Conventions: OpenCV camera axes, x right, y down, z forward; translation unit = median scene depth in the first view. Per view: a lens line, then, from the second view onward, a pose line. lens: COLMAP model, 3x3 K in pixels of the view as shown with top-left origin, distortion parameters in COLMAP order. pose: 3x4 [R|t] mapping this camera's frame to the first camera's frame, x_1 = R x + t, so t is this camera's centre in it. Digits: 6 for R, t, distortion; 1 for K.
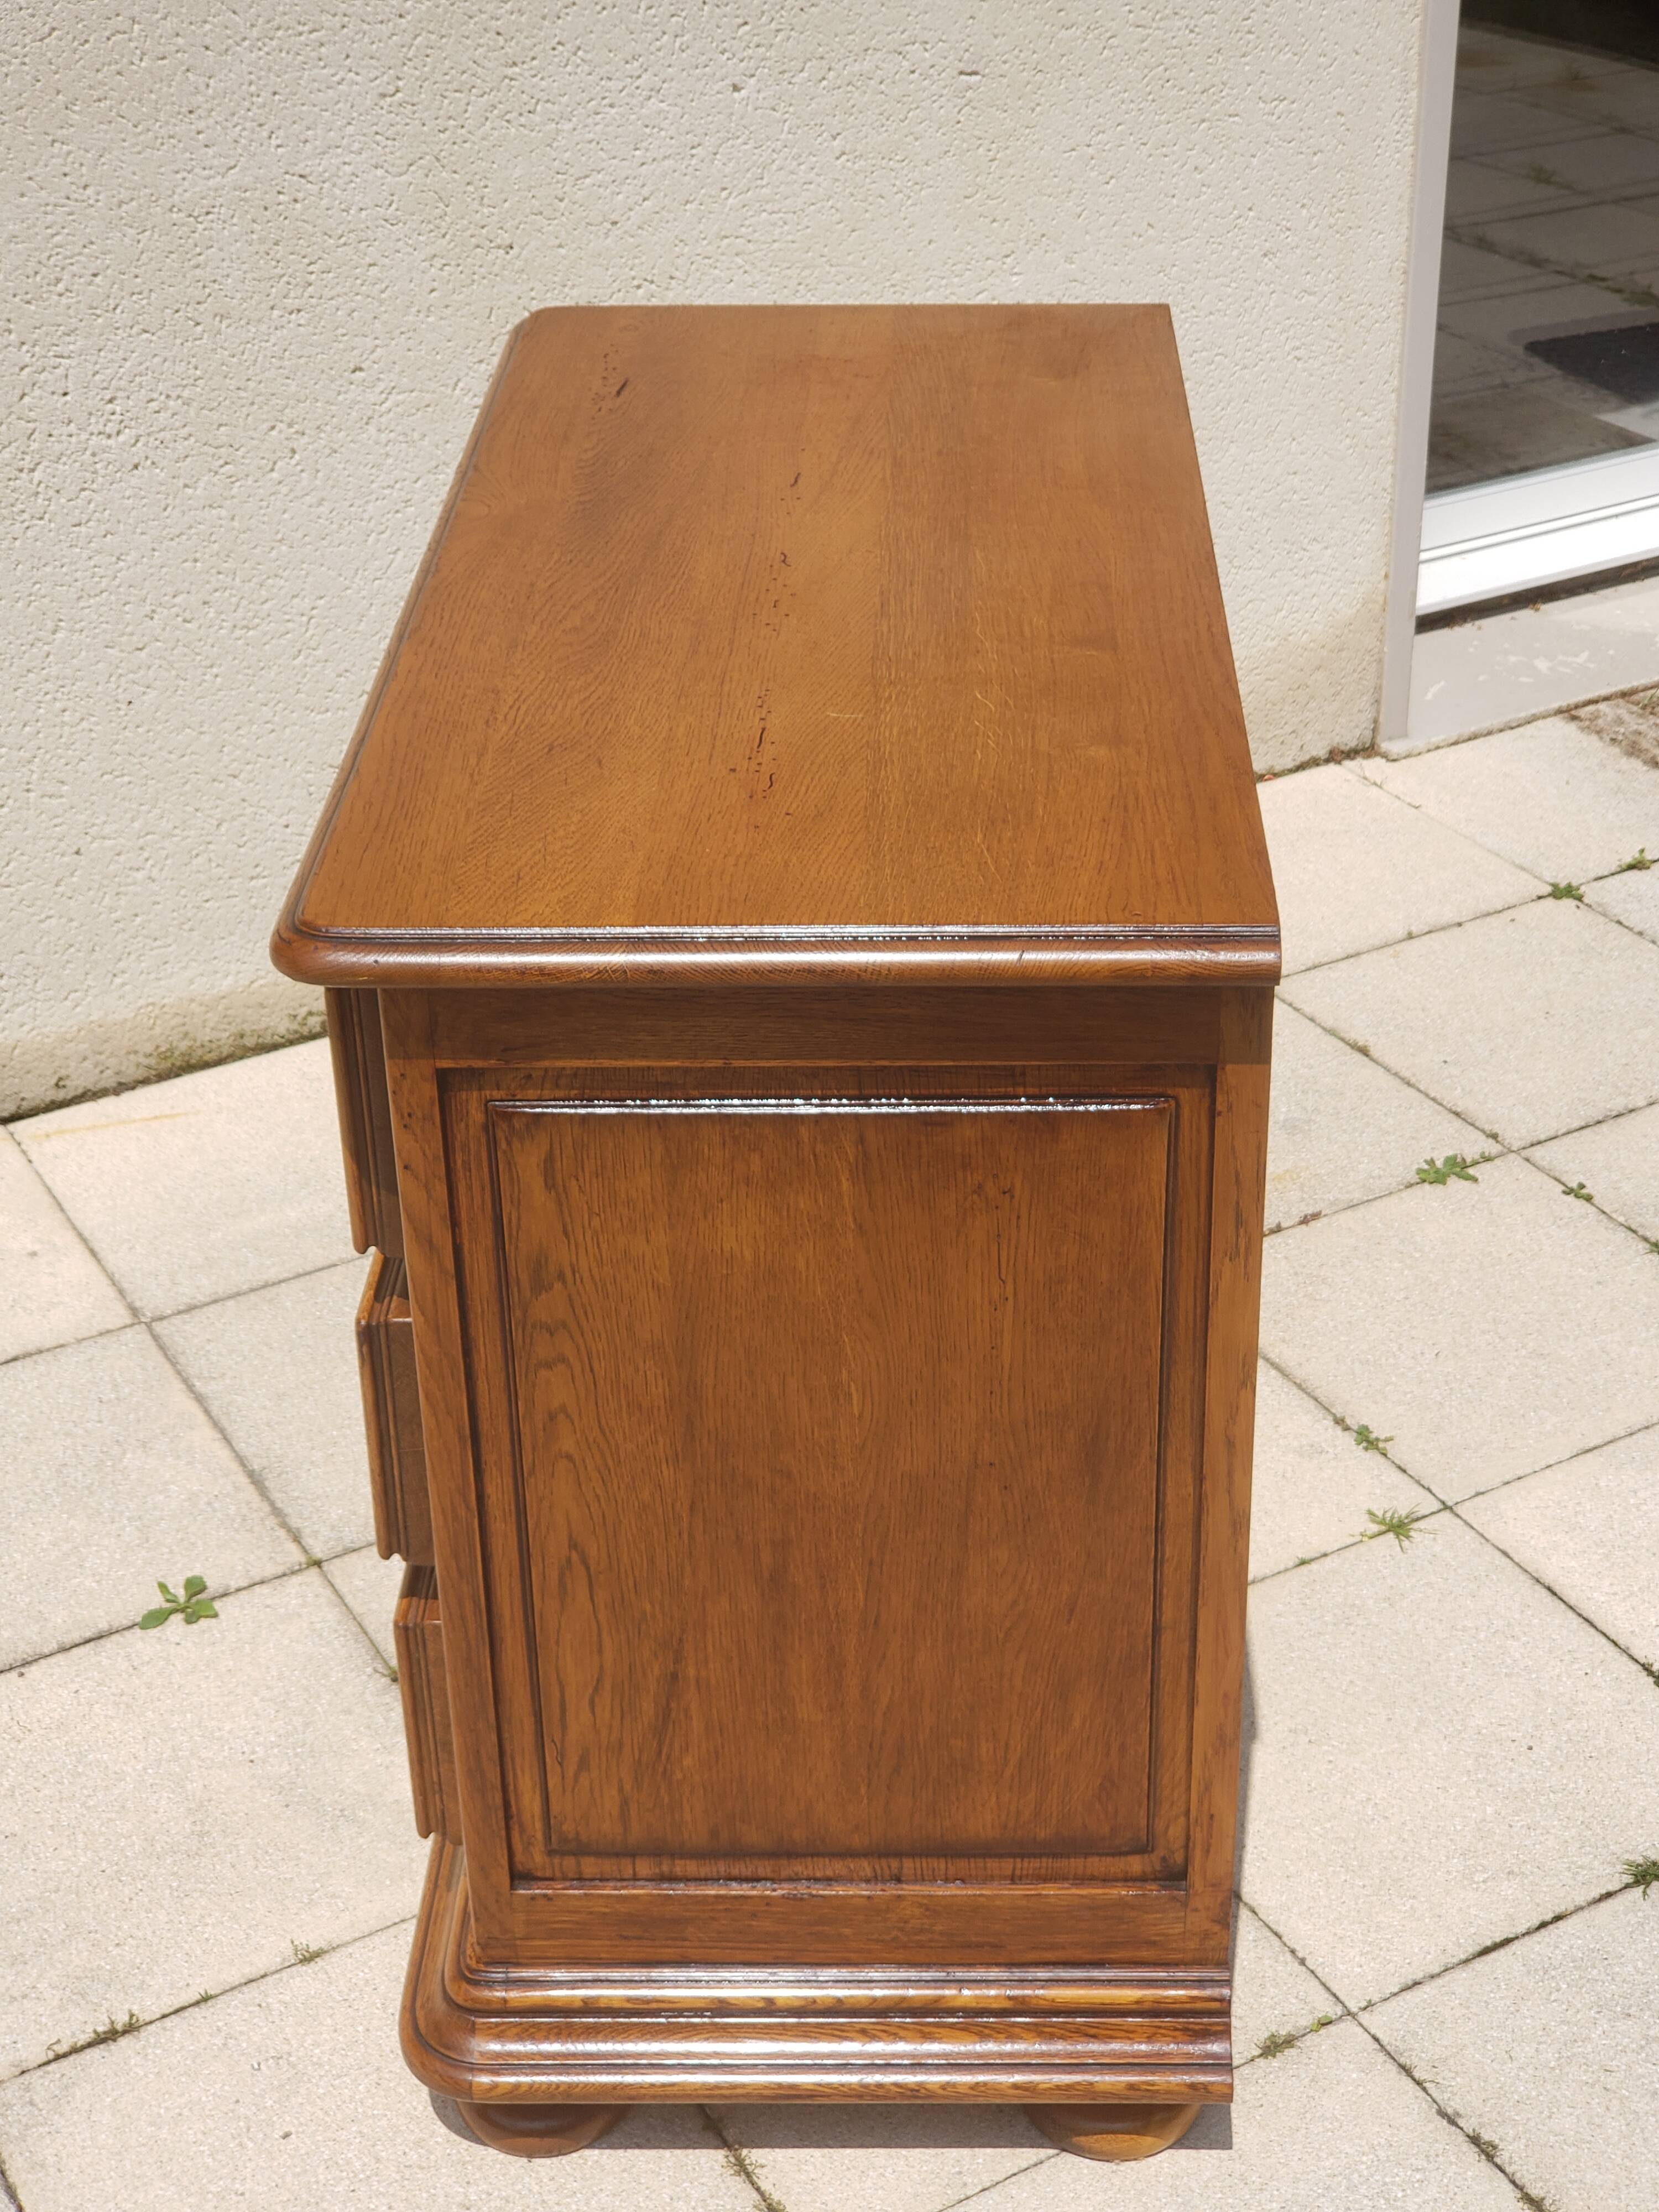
lens RADIAL K [[3227.8, 0, 832.1], [0, 3227.8, 1110.2], [0, 0, 1]] dist [0.048231, 0.000000]
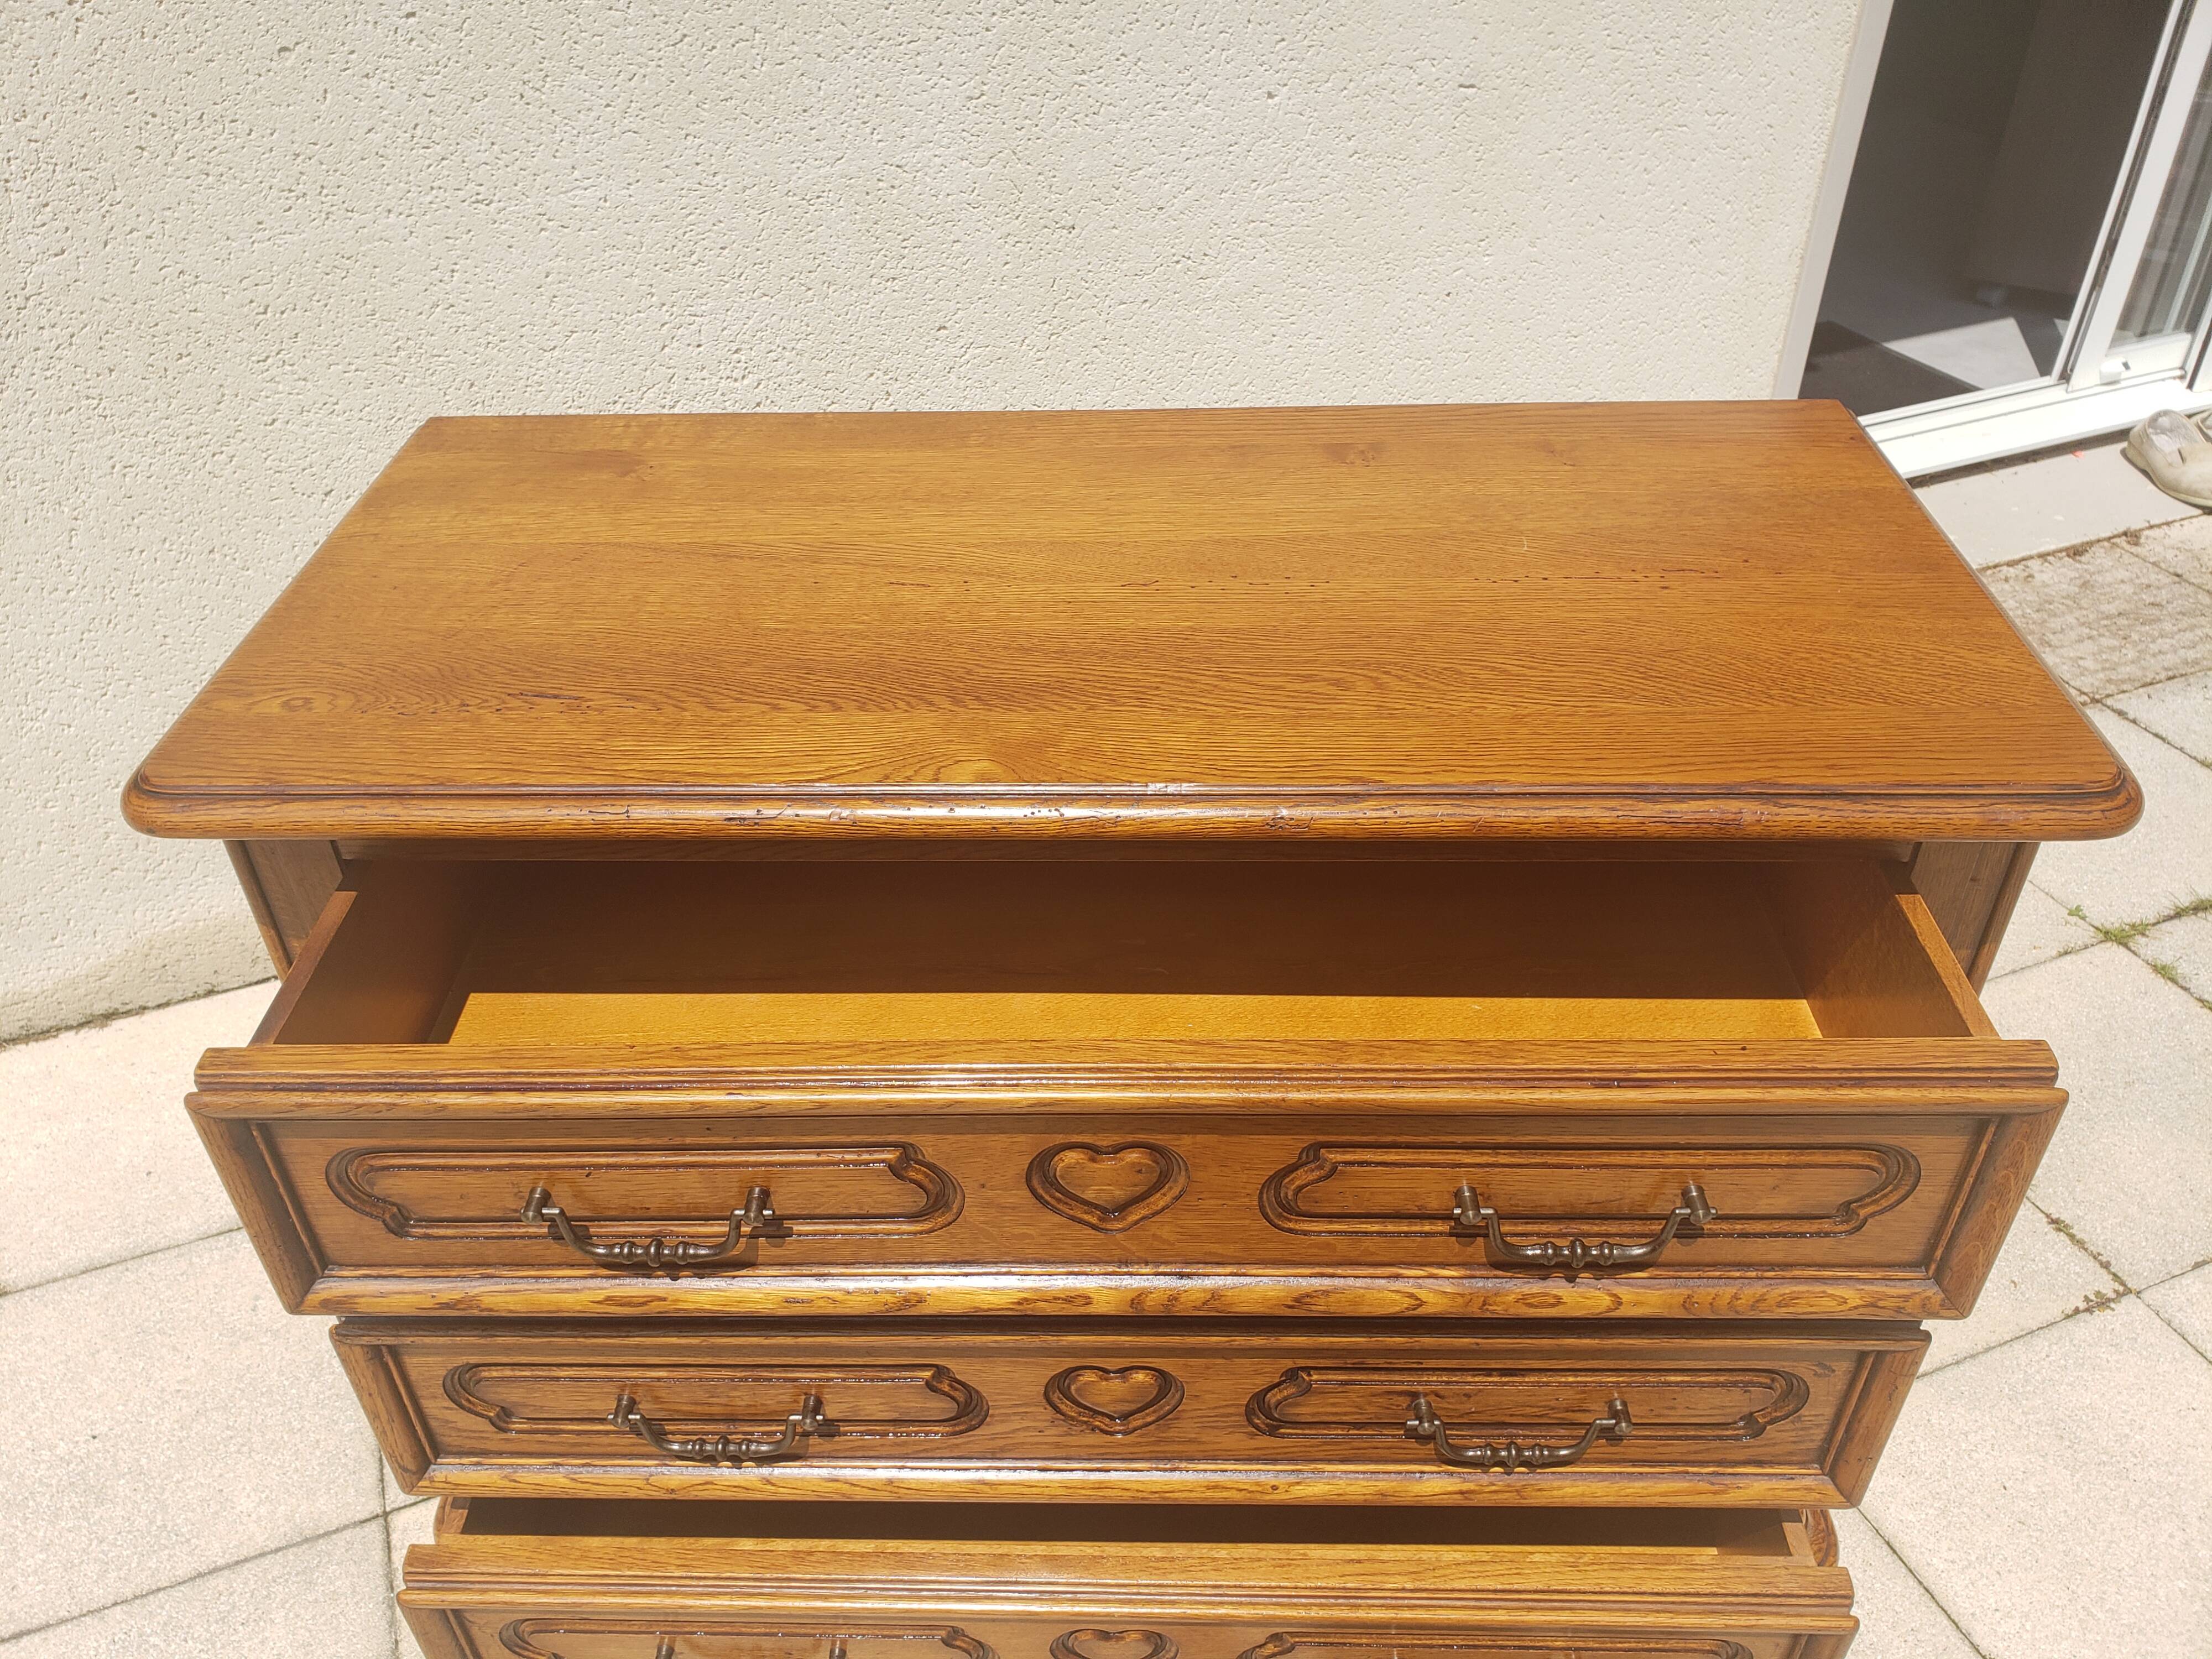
lens RADIAL K [[1723.9, 0, 1070.1], [0, 1723.9, 854.6], [0, 0, 1]] dist [0.008412, 0.003945]
pose [[0.989630, 0.081032, -0.118603, -0.004640], [-0.065124, 0.989061, 0.132354, -0.122008], [0.128031, -0.123258, 0.984081, 0.340770]]
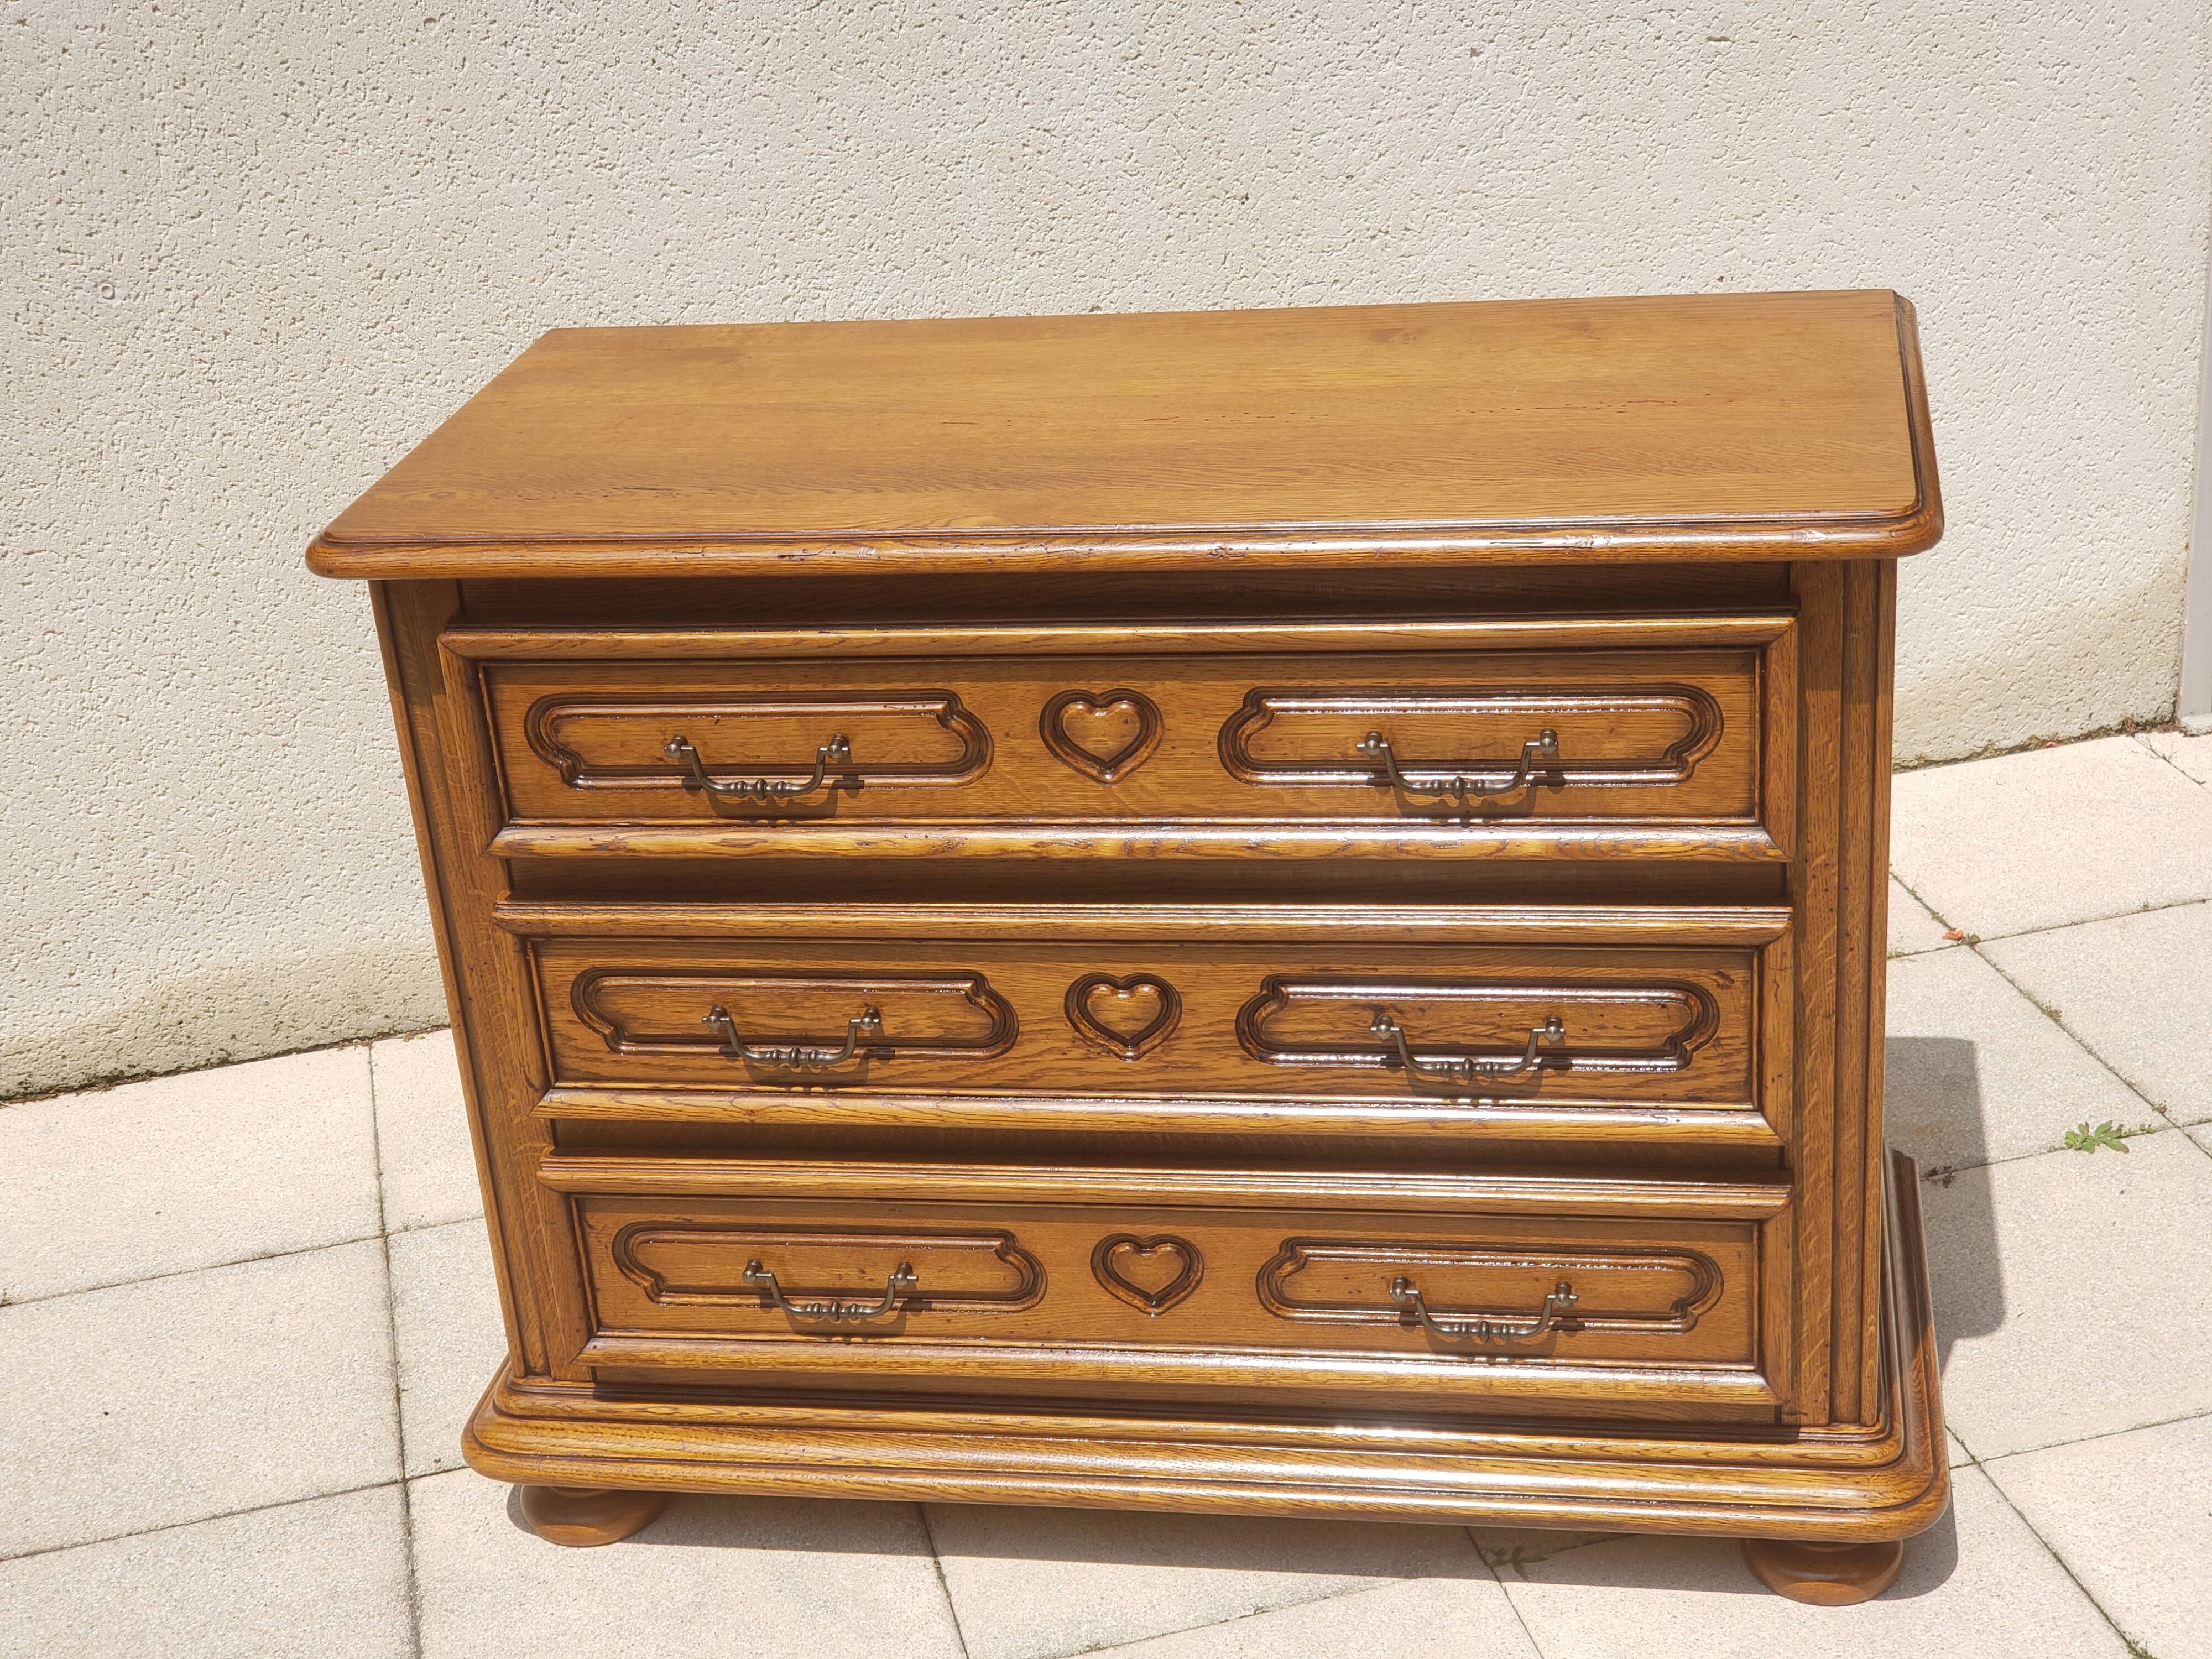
lens RADIAL K [[3227.8, 0, 1074.8], [0, 3227.8, 858.7], [0, 0, 1]] dist [0.048231, 0.000000]
pose [[0.957310, 0.069095, -0.280684, 0.165754], [-0.089051, 0.994280, -0.058962, 0.020037], [0.275004, 0.081440, 0.957988, -0.025156]]
